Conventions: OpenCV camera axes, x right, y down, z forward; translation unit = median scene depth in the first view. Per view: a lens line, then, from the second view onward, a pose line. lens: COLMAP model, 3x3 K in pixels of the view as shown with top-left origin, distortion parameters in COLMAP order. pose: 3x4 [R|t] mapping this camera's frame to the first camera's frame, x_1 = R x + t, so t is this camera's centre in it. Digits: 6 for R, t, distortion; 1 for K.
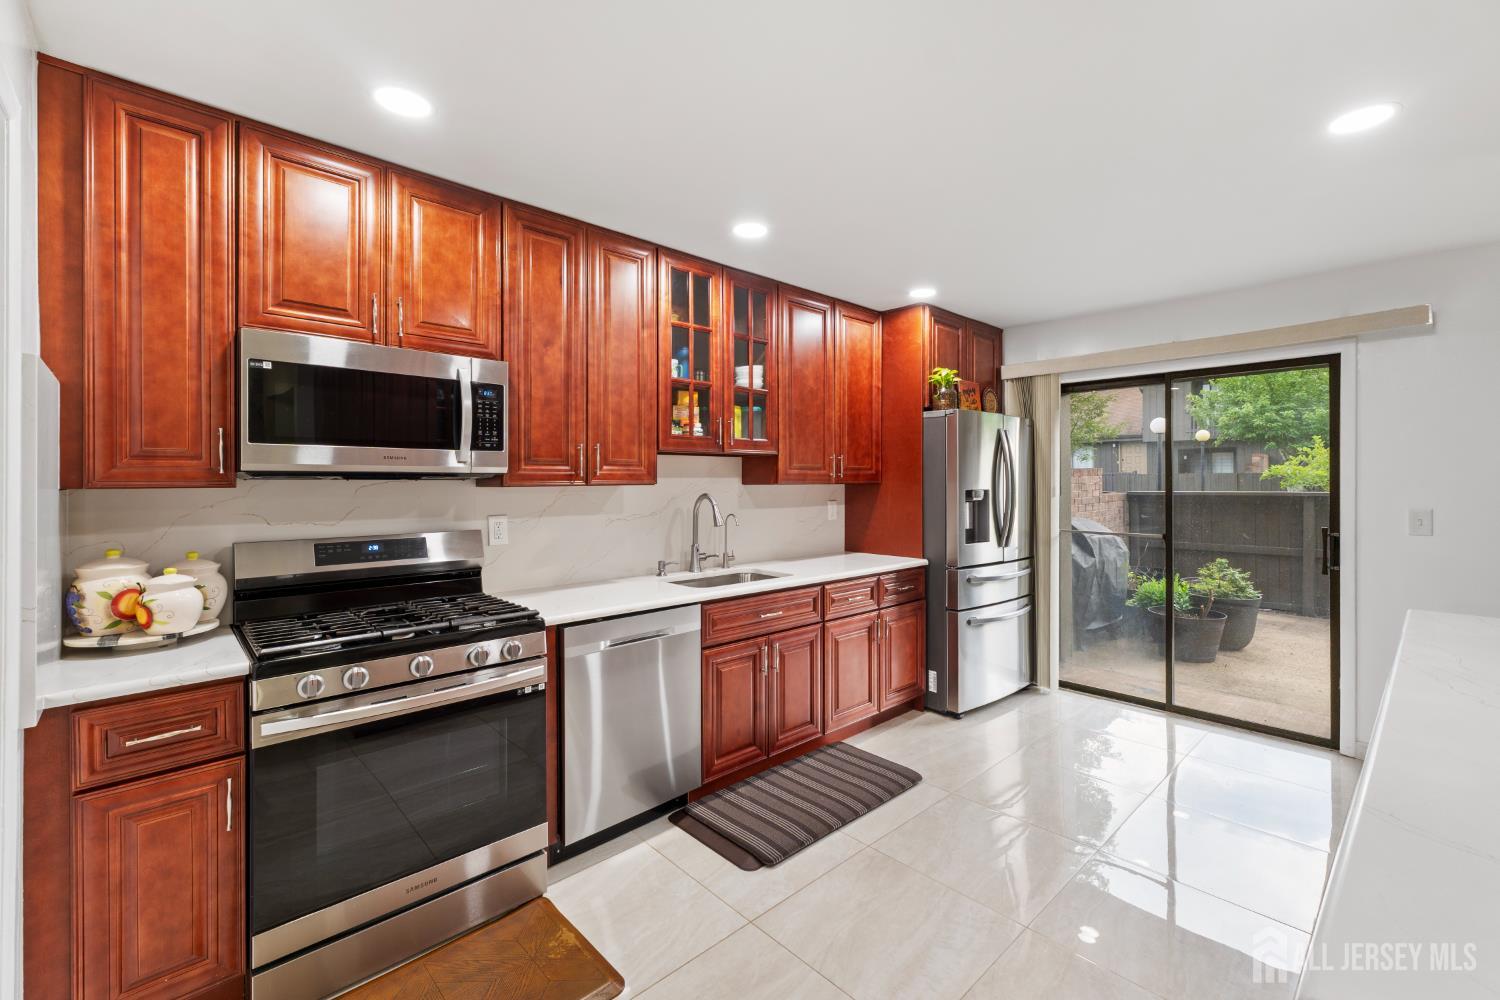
lens RADIAL K [[640.3, 0, 754.1], [0, 640.3, 487.1], [0, 0, 1]] dist [0.005896, -0.000129]
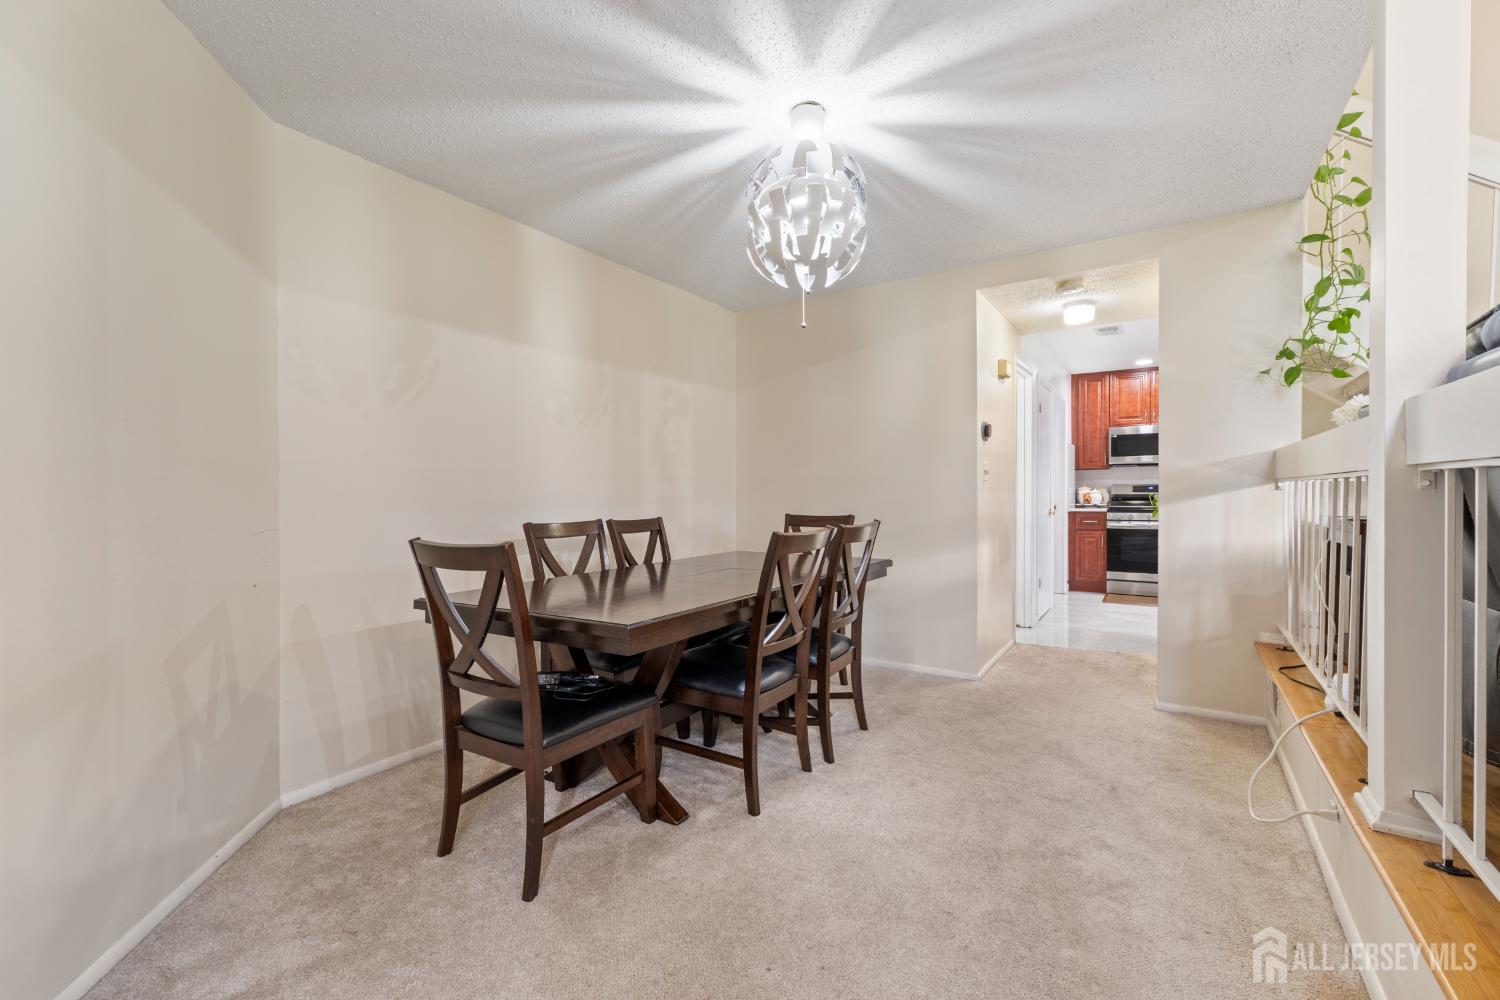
lens RADIAL K [[640.3, 0, 751.5], [0, 640.3, 492.9], [0, 0, 1]] dist [0.005896, -0.000129]
pose [[0.259112, 0.007065, -0.965822, 1.324337], [0.004445, 0.999954, 0.008508, 0.058403], [0.965837, -0.006498, 0.259068, -1.164007]]
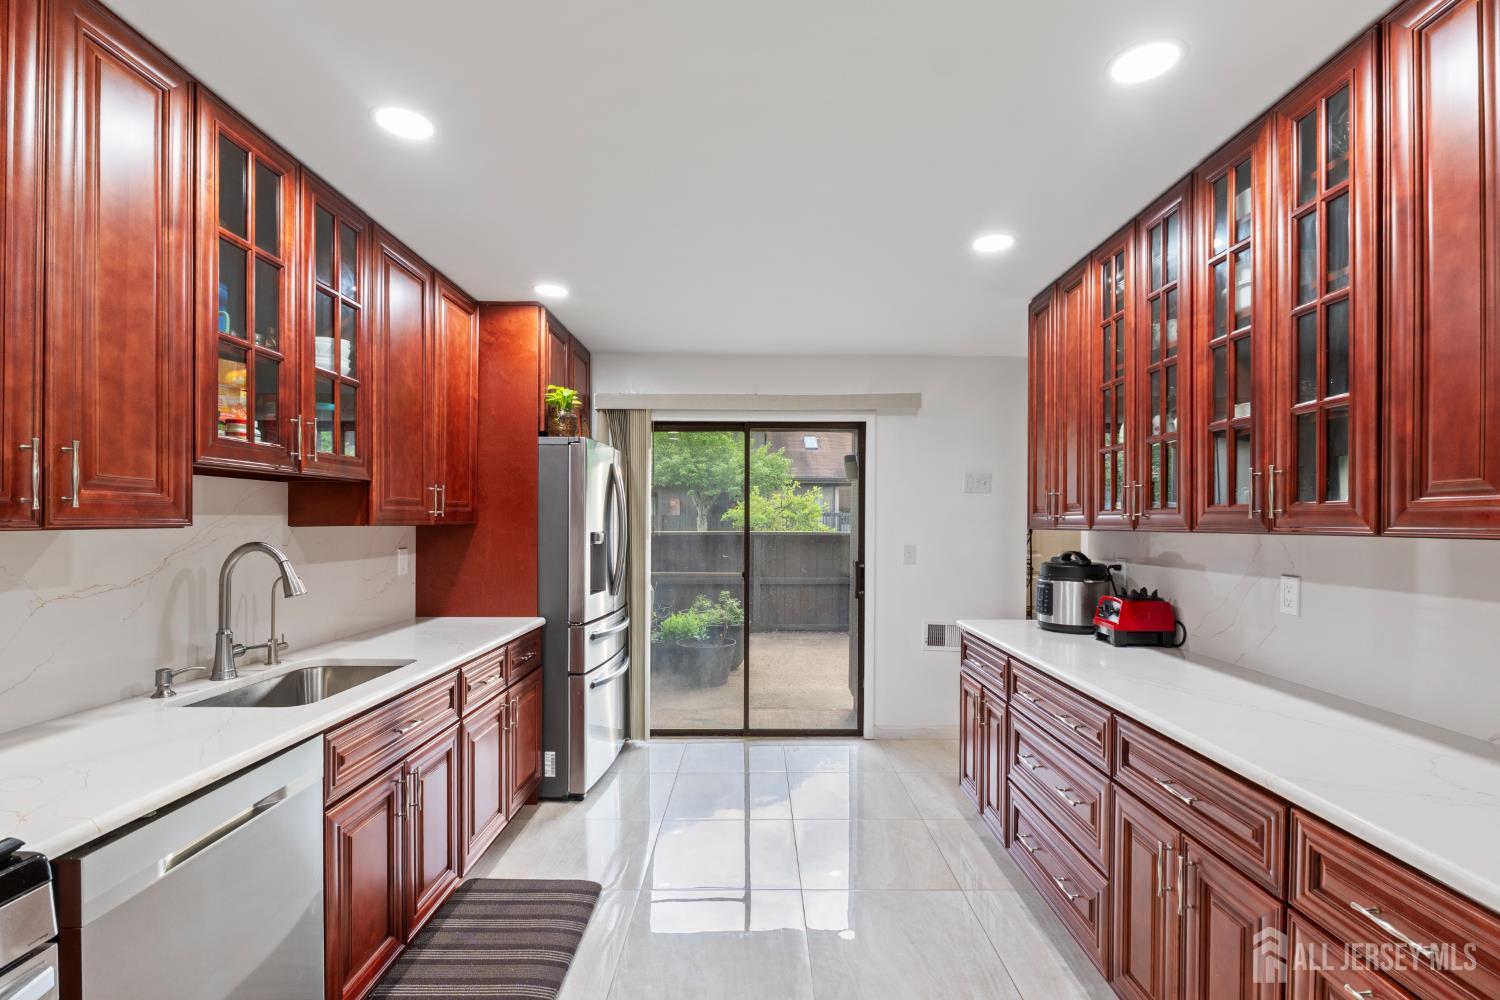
lens RADIAL K [[687.9, 0, 755.2], [0, 687.9, 527.4], [0, 0, 1]] dist [-0.004245, 0.002638]
pose [[0.681818, -0.002244, 0.731518, -0.218443], [0.002633, 0.999996, 0.000614, -0.002315], [-0.731517, 0.001508, 0.681822, 0.234157]]
